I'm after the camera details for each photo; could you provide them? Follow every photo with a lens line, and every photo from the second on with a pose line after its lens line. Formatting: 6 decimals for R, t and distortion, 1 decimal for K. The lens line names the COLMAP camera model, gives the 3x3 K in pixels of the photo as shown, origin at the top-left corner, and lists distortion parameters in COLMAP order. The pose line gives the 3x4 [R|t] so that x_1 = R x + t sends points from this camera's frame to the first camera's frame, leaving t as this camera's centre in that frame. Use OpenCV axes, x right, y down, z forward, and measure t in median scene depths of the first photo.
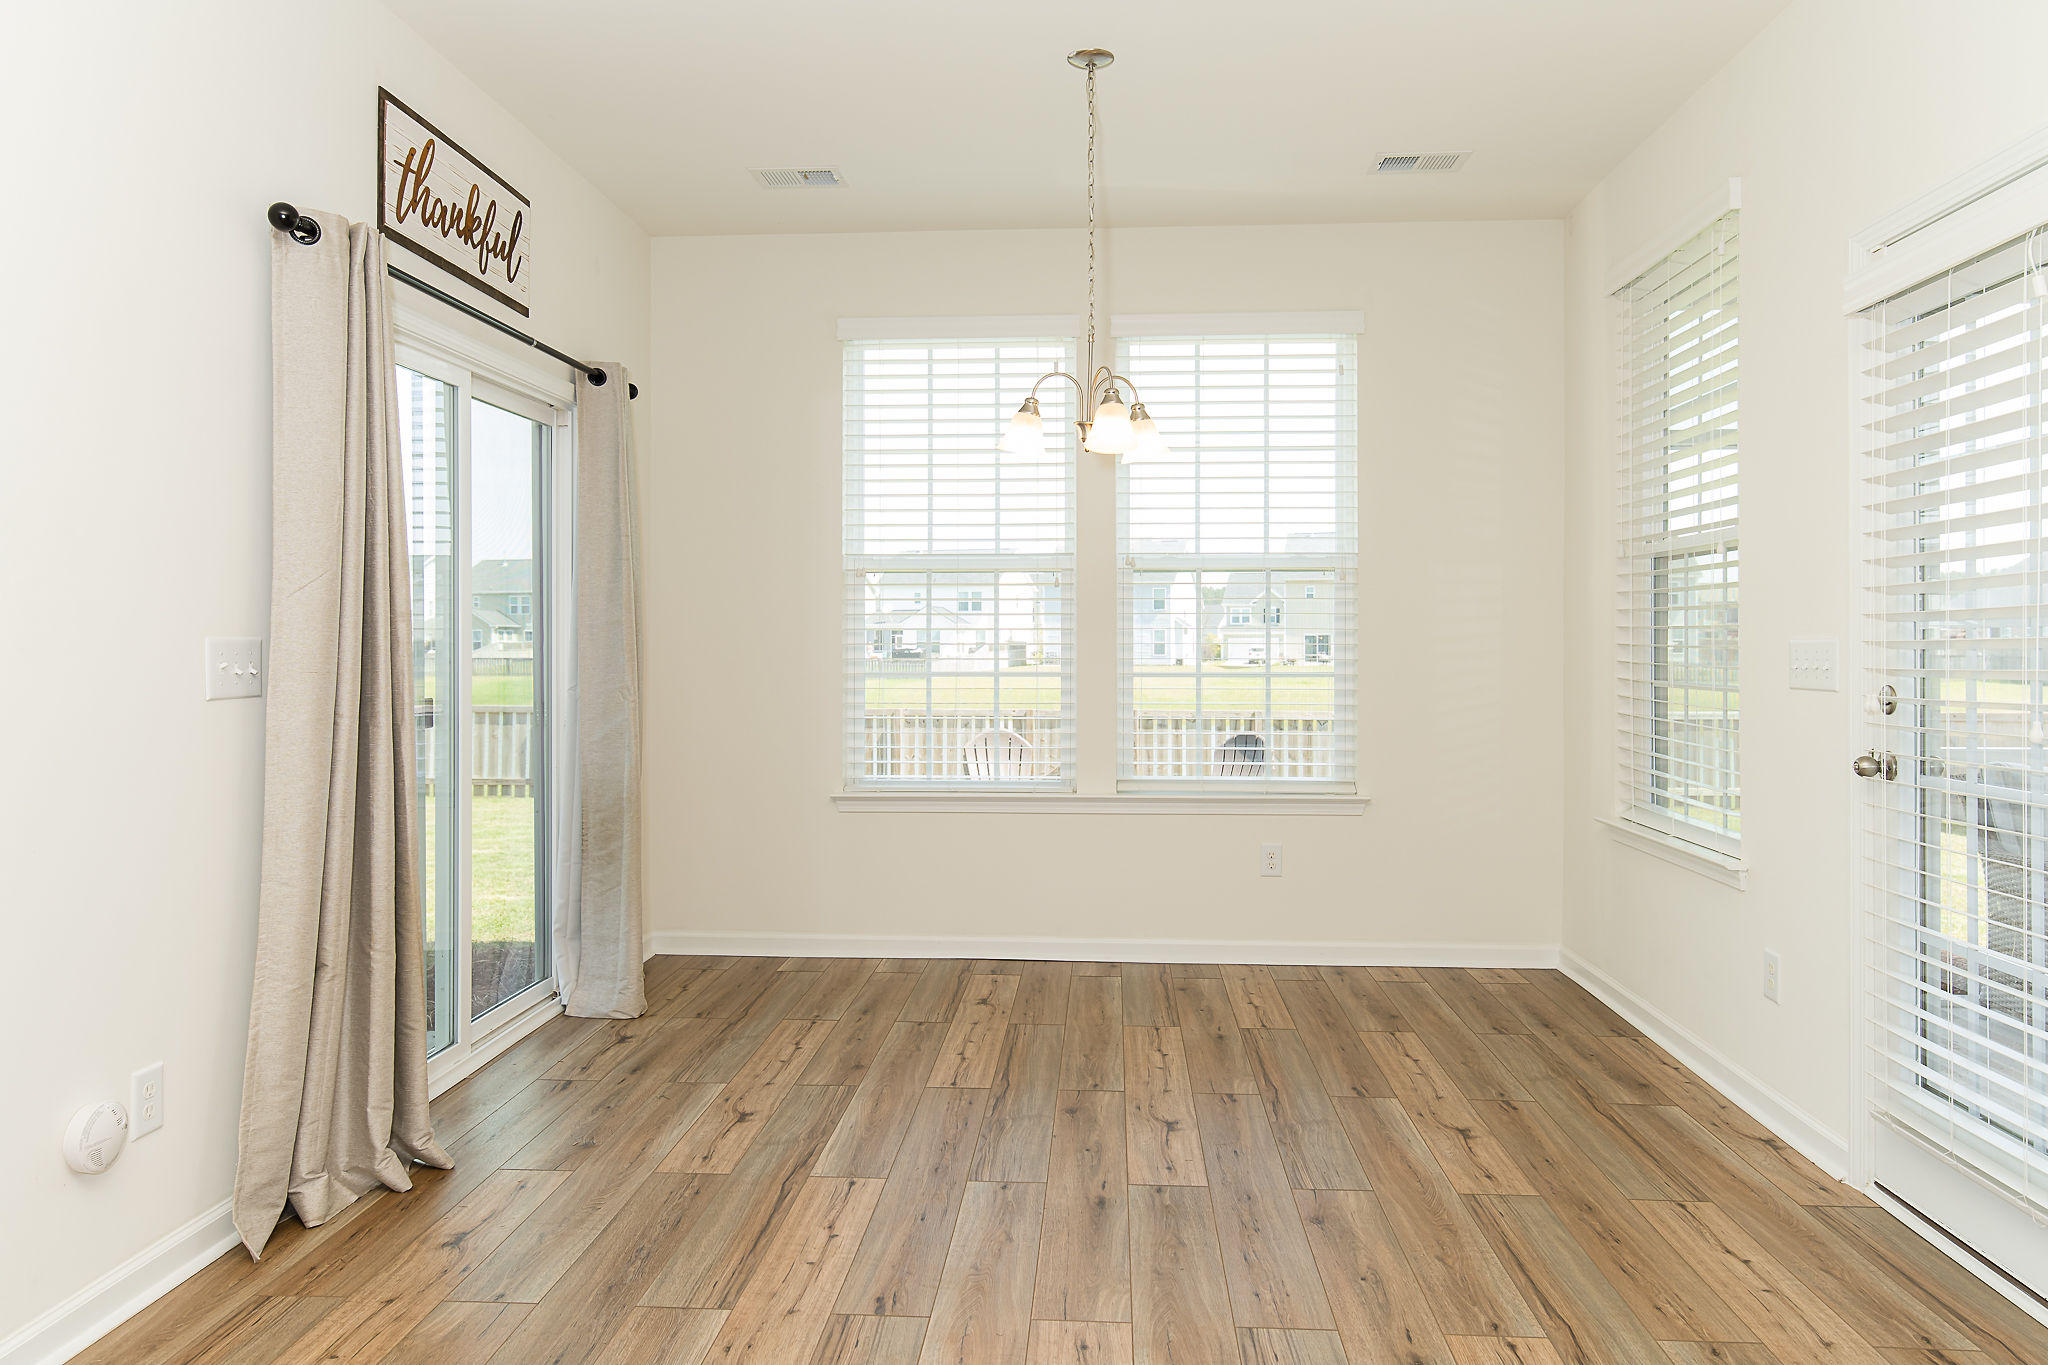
lens RADIAL K [[1309.1, 0, 1084.1], [0, 1309.1, 635.3], [0, 0, 1]] dist [0.040340, -0.004373]
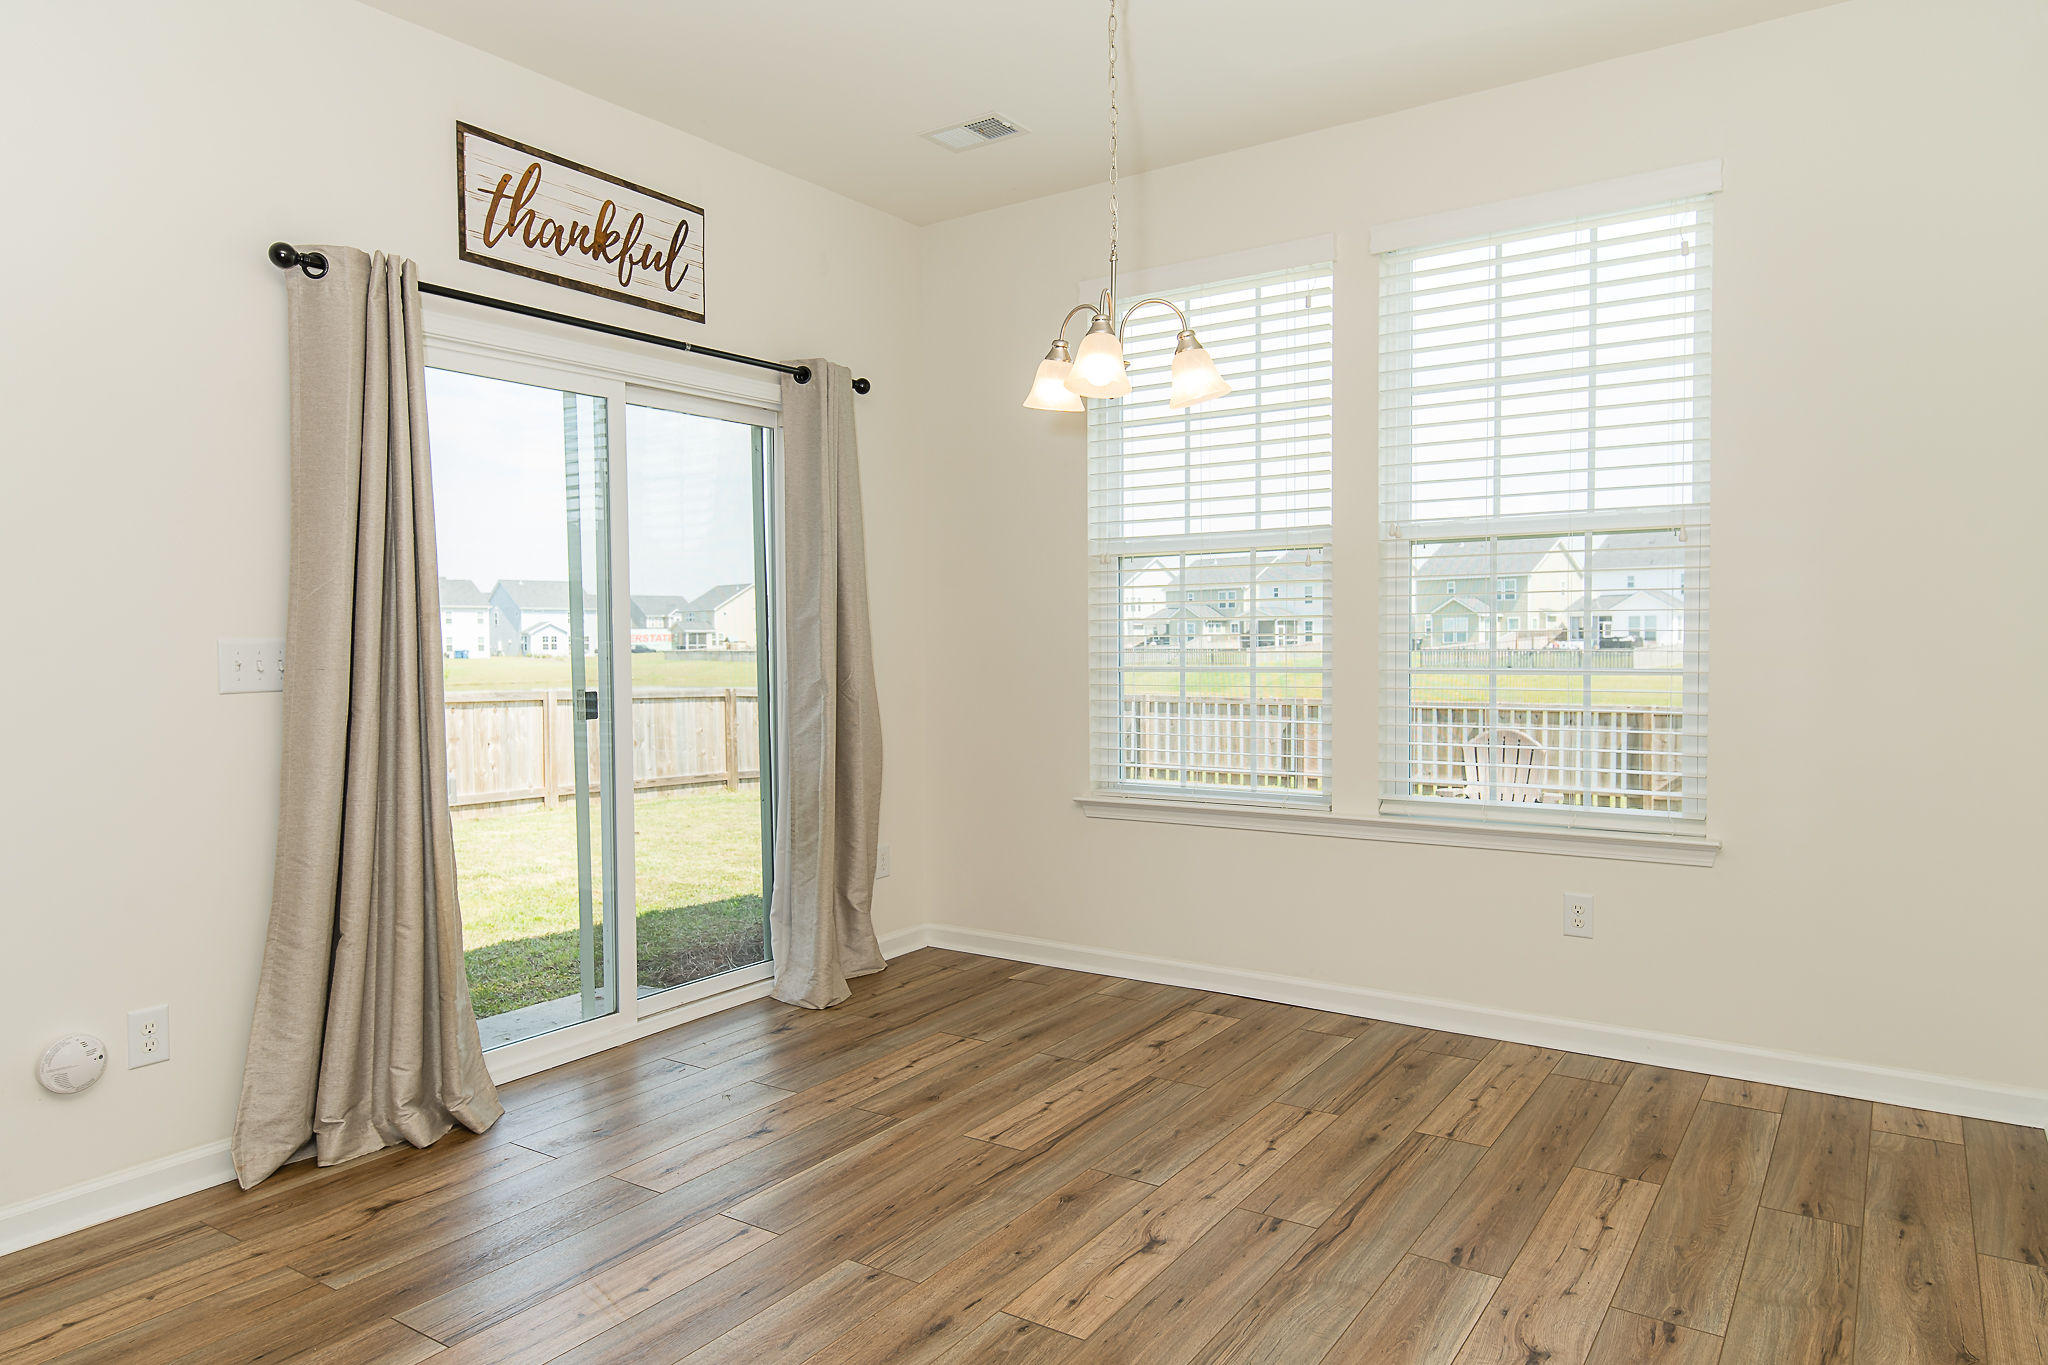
lens RADIAL K [[1309.1, 0, 1040.3], [0, 1309.1, 675.3], [0, 0, 1]] dist [0.040340, -0.004373]
pose [[0.860297, 0.006383, -0.509754, 0.378558], [0.013557, 0.999282, 0.035393, 0.001278], [0.509613, -0.037359, 0.859592, 0.274511]]
